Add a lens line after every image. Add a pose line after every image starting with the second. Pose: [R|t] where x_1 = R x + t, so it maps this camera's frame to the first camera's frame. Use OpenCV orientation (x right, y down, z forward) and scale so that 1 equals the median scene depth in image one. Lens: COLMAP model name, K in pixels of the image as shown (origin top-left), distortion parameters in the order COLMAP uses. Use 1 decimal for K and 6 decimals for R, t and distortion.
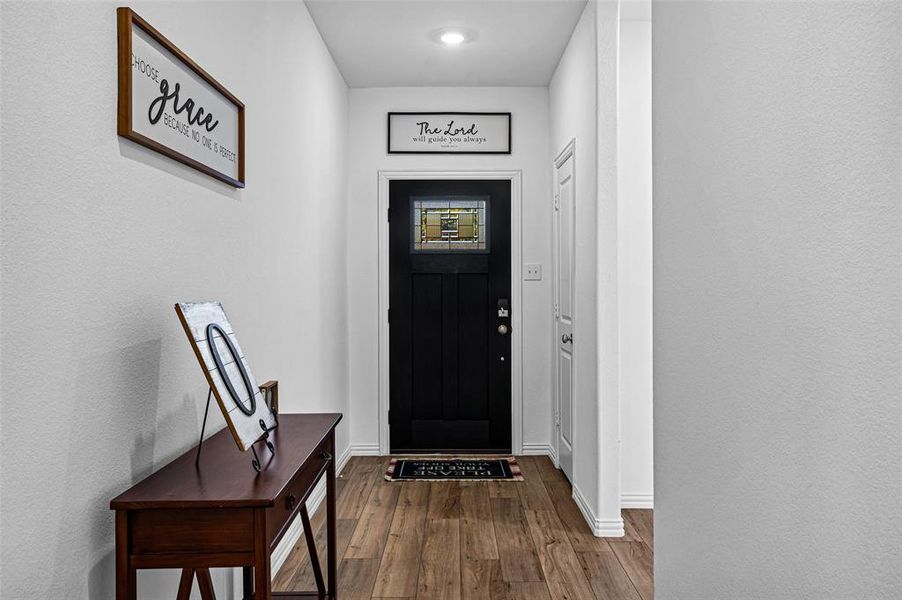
lens RADIAL K [[357.1, 0, 452.4], [0, 357.1, 294.4], [0, 0, 1]] dist [-0.002797, 0.000636]
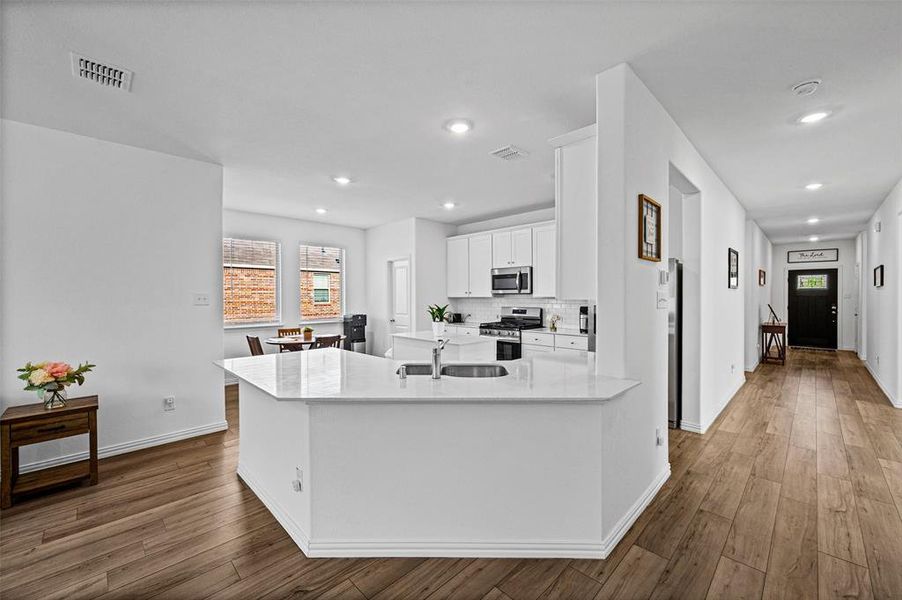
lens RADIAL K [[357.1, 0, 455.0], [0, 357.1, 300.4], [0, 0, 1]] dist [-0.002797, 0.000636]
pose [[0.708807, 0.003904, -0.705392, -0.023983], [-0.000543, 0.999987, 0.004989, -0.032208], [0.705402, -0.003153, 0.708800, -3.945761]]
